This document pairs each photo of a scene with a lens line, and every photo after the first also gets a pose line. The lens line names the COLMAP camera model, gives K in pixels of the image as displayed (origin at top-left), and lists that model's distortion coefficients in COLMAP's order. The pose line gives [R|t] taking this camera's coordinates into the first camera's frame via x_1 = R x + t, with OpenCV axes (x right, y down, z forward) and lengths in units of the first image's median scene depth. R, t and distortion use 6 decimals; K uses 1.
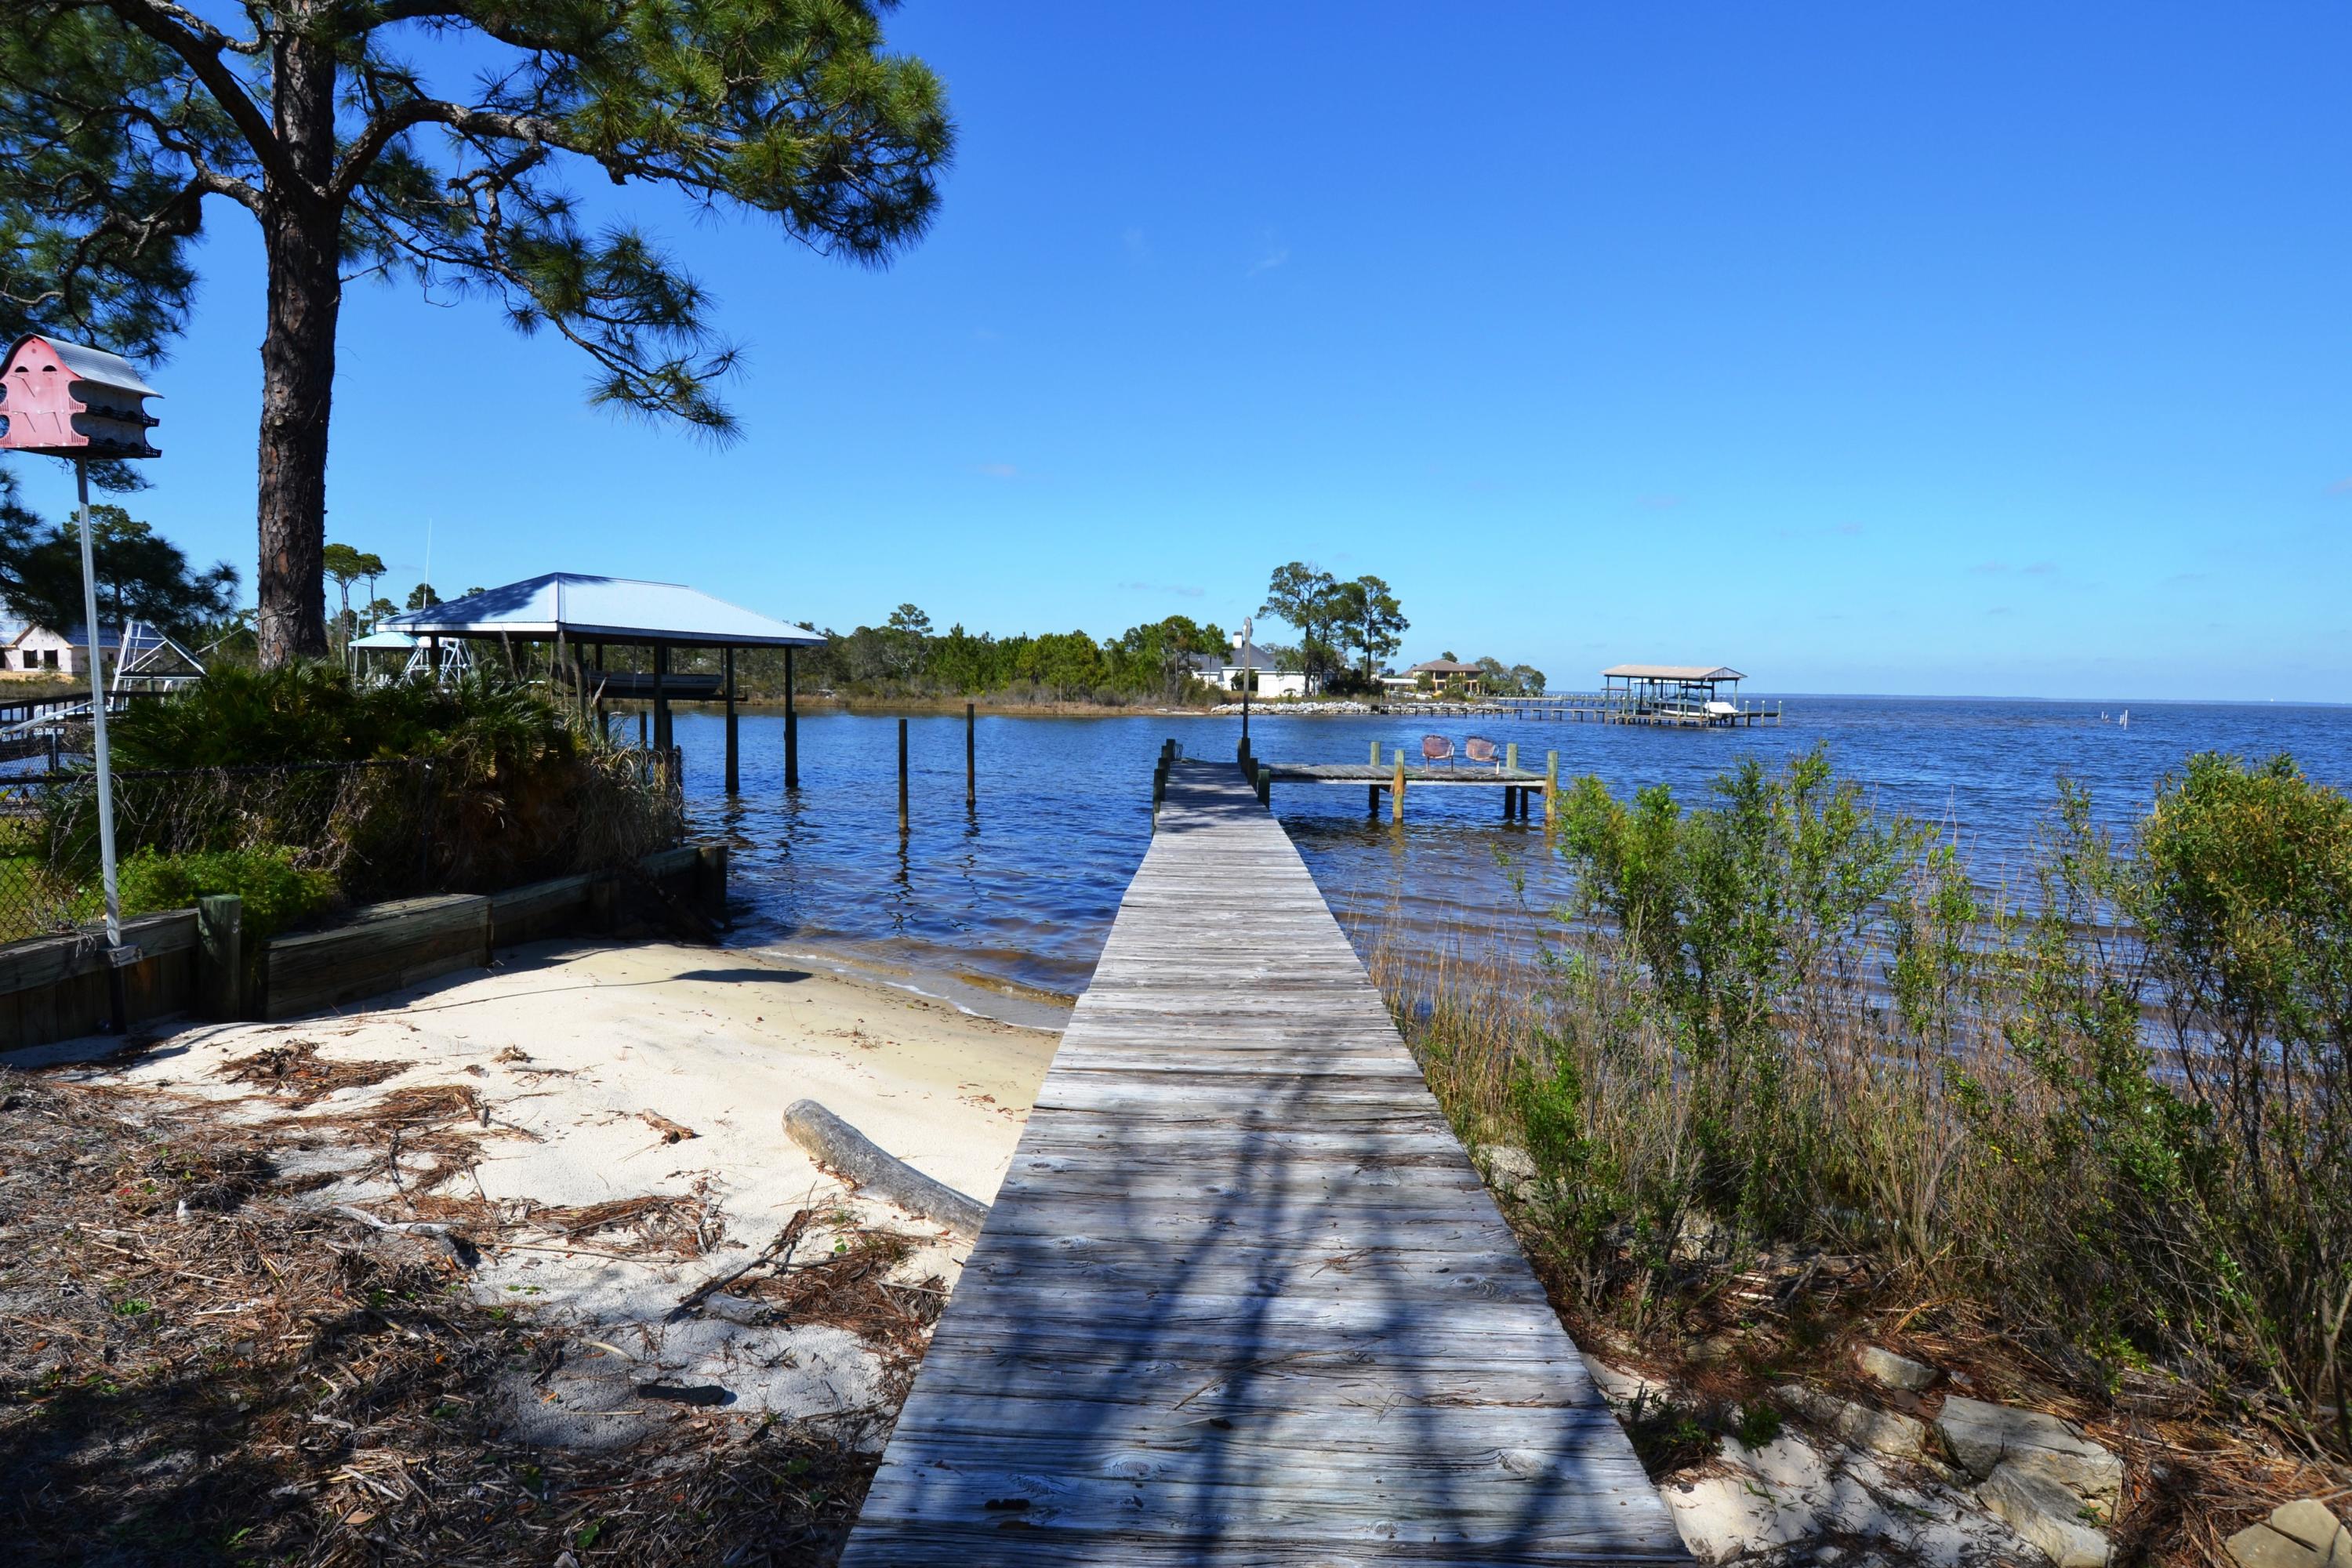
lens RADIAL K [[1240.1, 0, 1168.6], [0, 1240.1, 792.4], [0, 0, 1]] dist [0.053734, -0.056690]
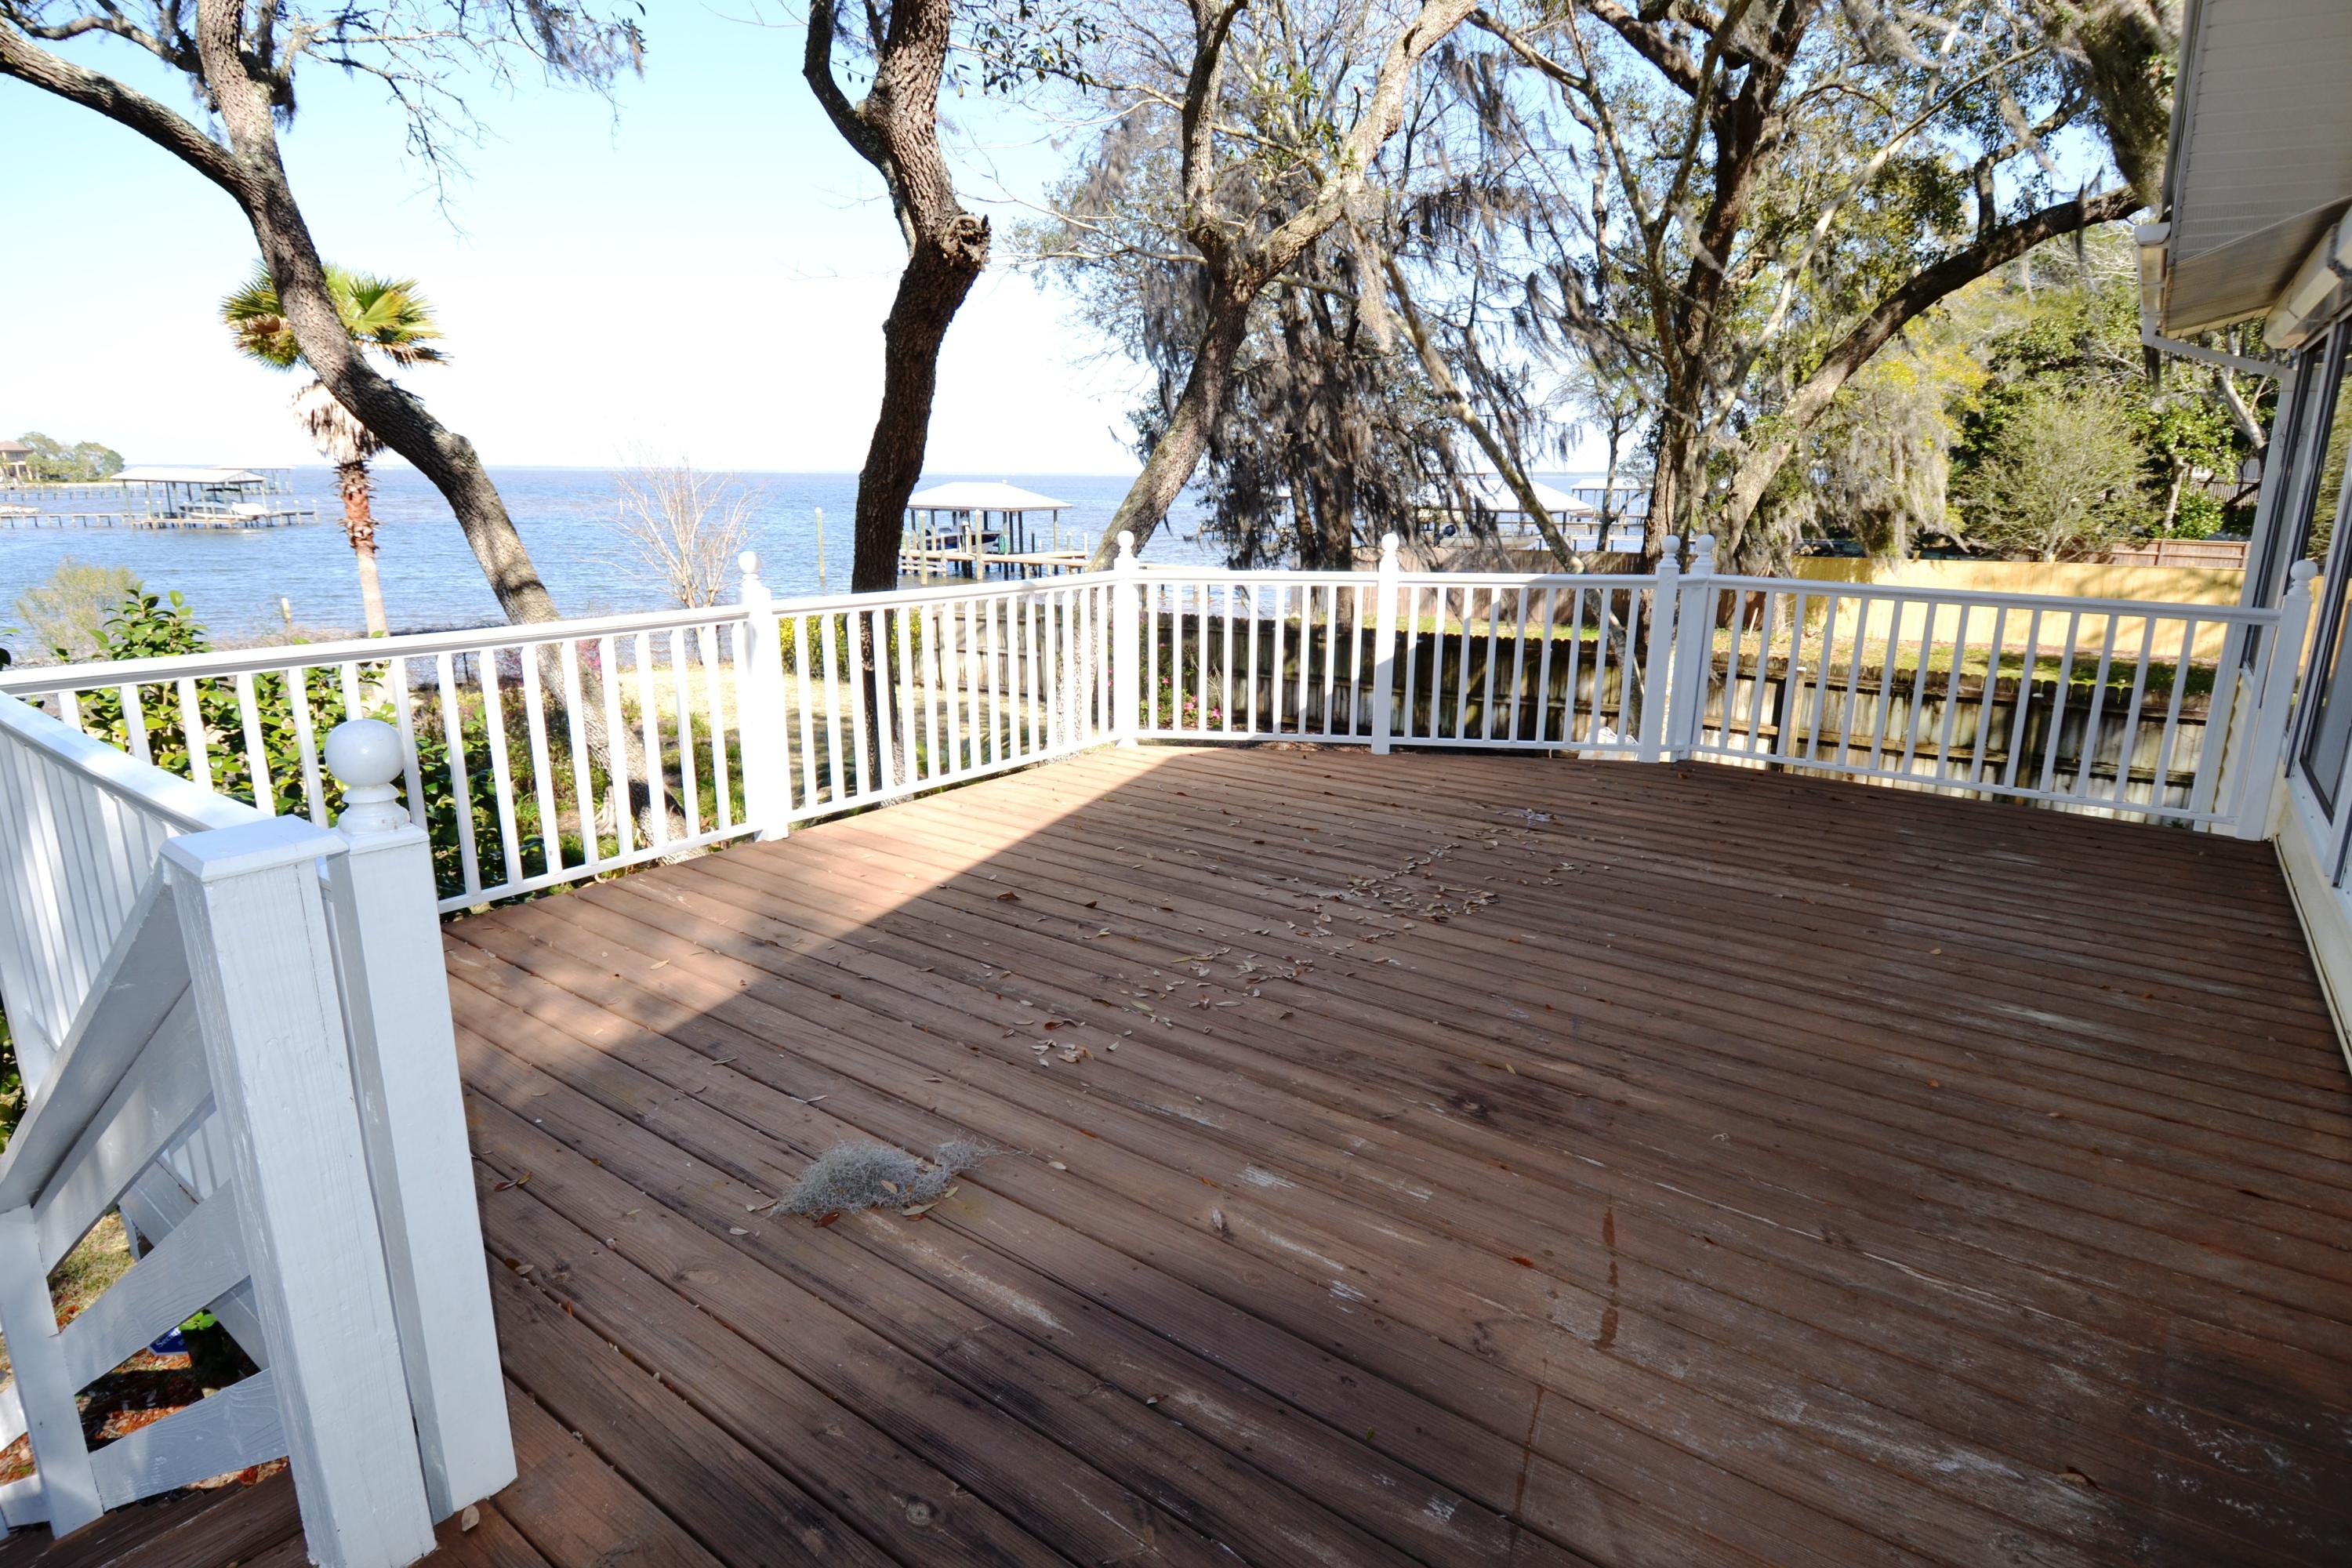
lens RADIAL K [[1241.8, 0, 1177.5], [0, 1241.8, 790.0], [0, 0, 1]] dist [0.028328, -0.038663]
pose [[0.571552, -0.212073, 0.792688, -0.000352], [0.069488, 0.975064, 0.210762, -0.001864], [-0.817618, -0.065379, 0.572036, -0.173214]]
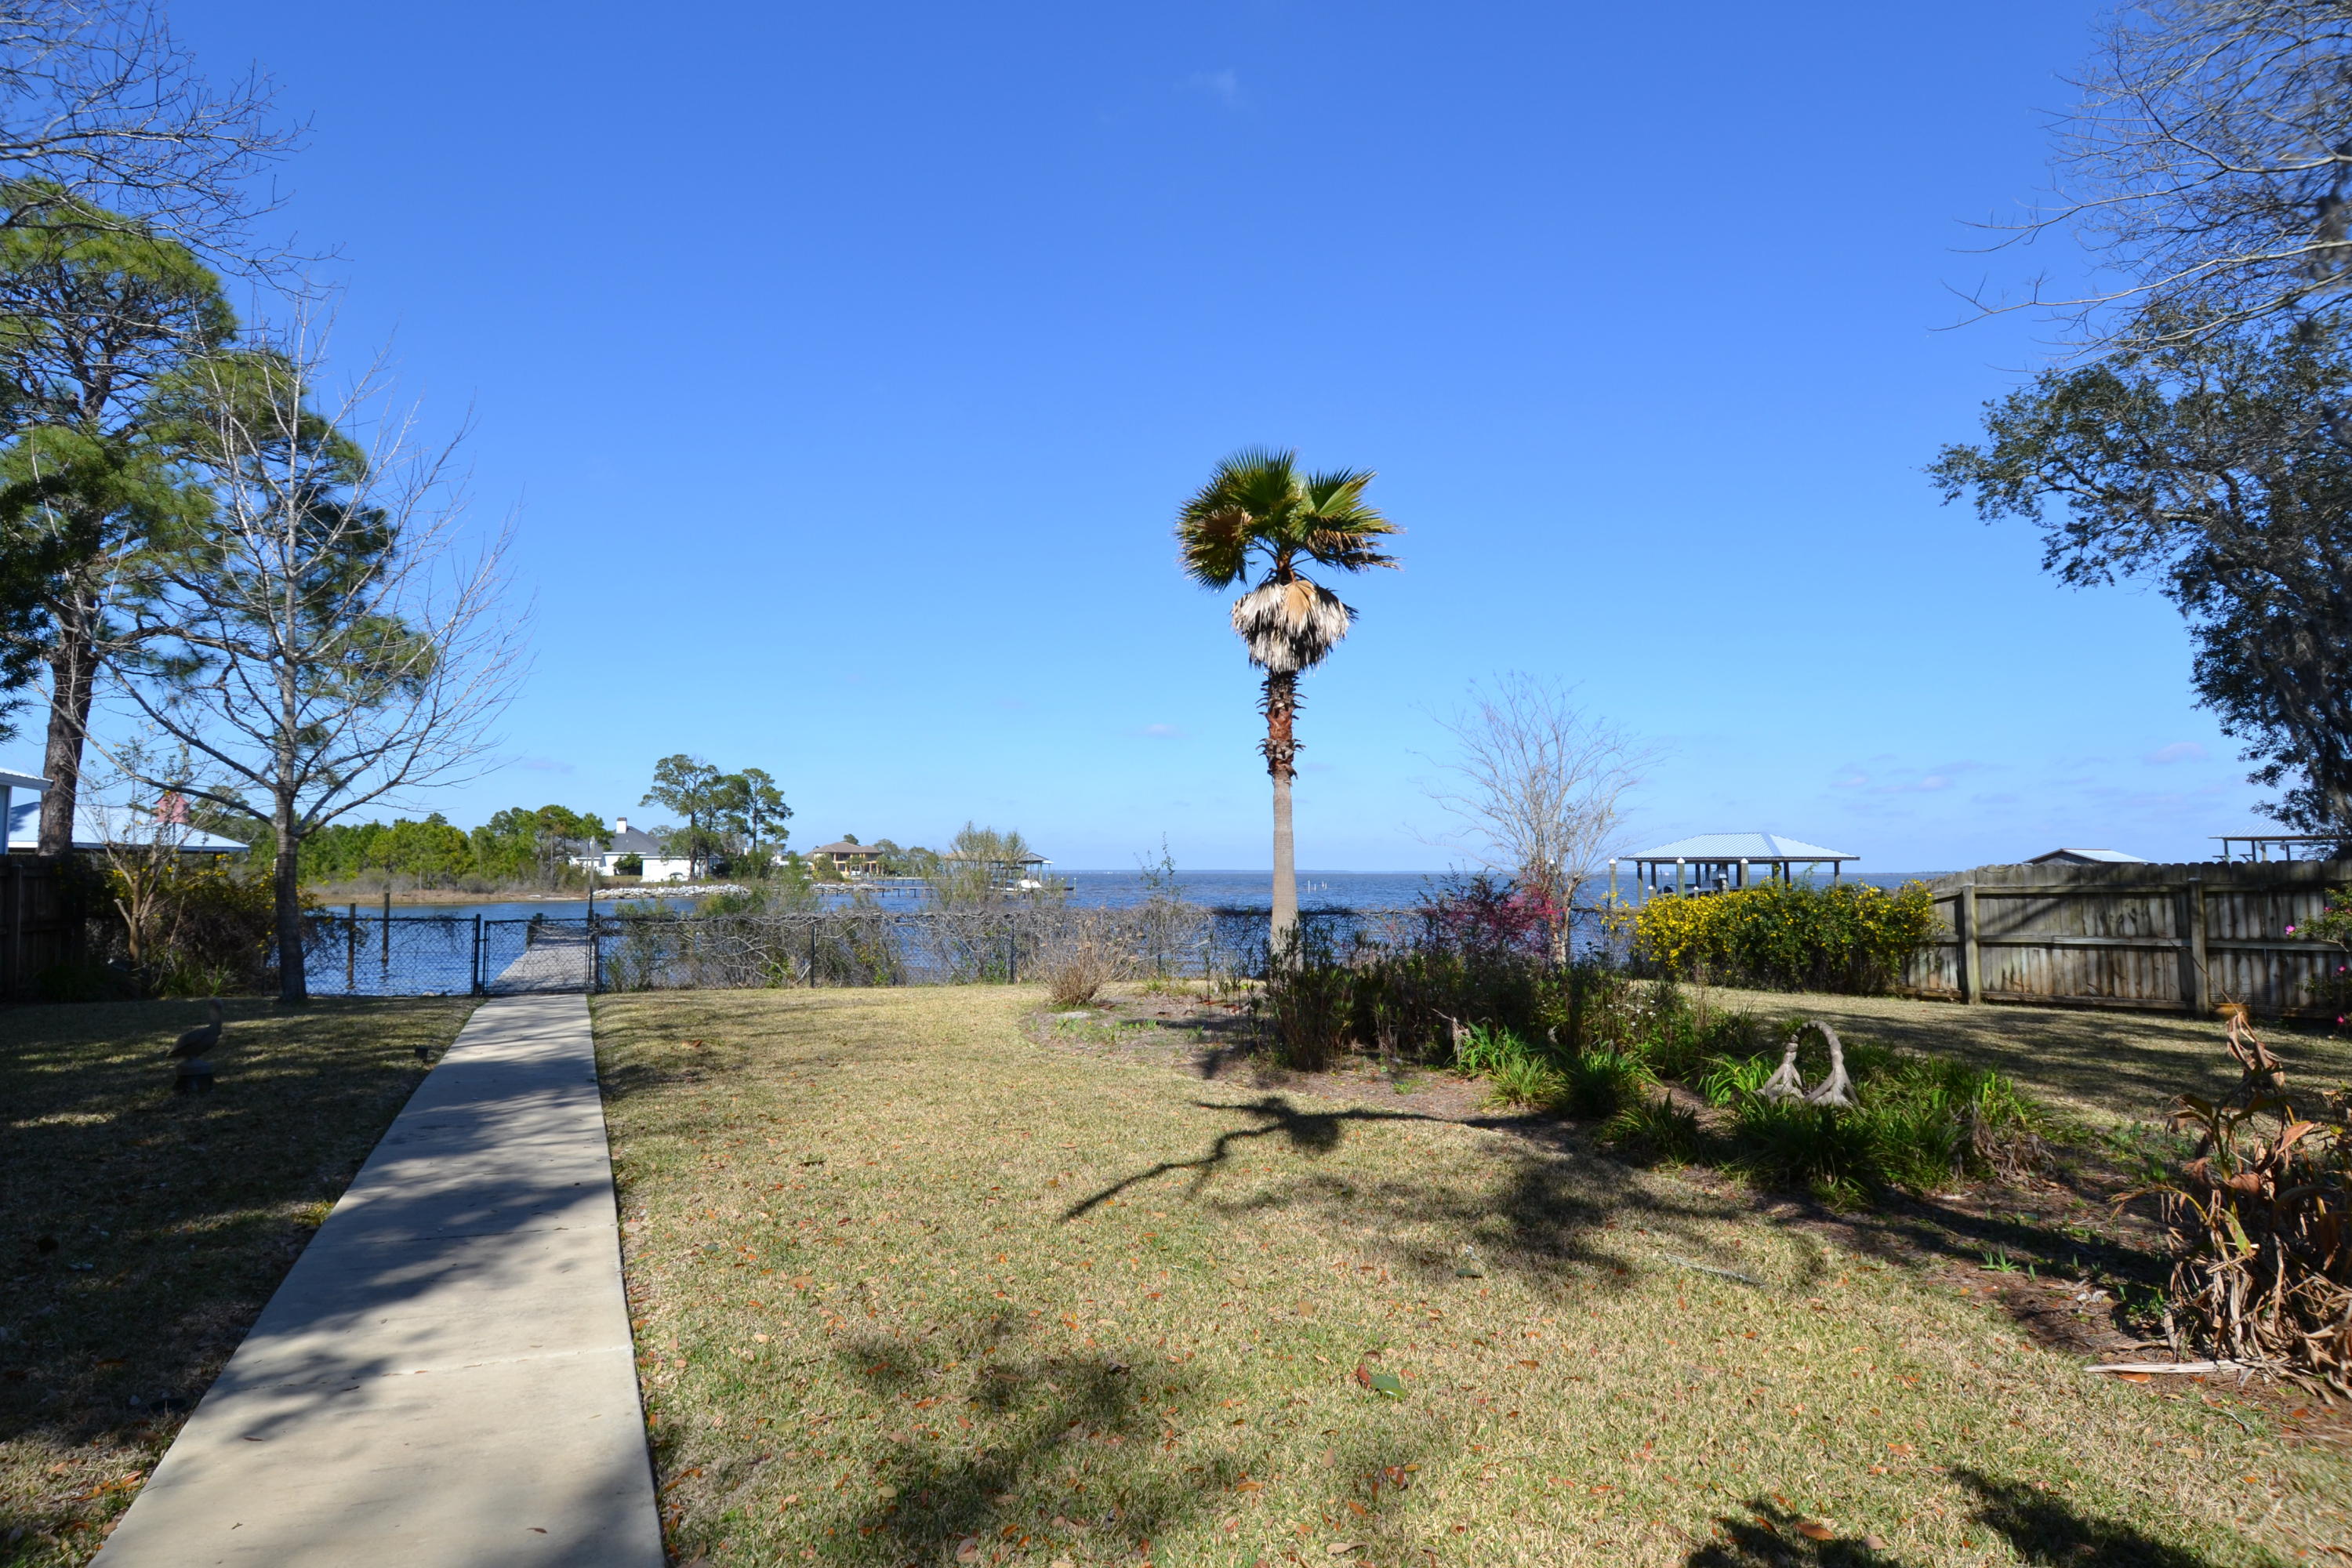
lens RADIAL K [[1240.1, 0, 1168.6], [0, 1240.1, 792.4], [0, 0, 1]] dist [0.053734, -0.056690]
pose [[0.895543, 0.014765, 0.444729, 0.001519], [0.049405, 0.989971, -0.132353, 0.009203], [-0.442223, 0.140500, 0.885832, -0.127366]]
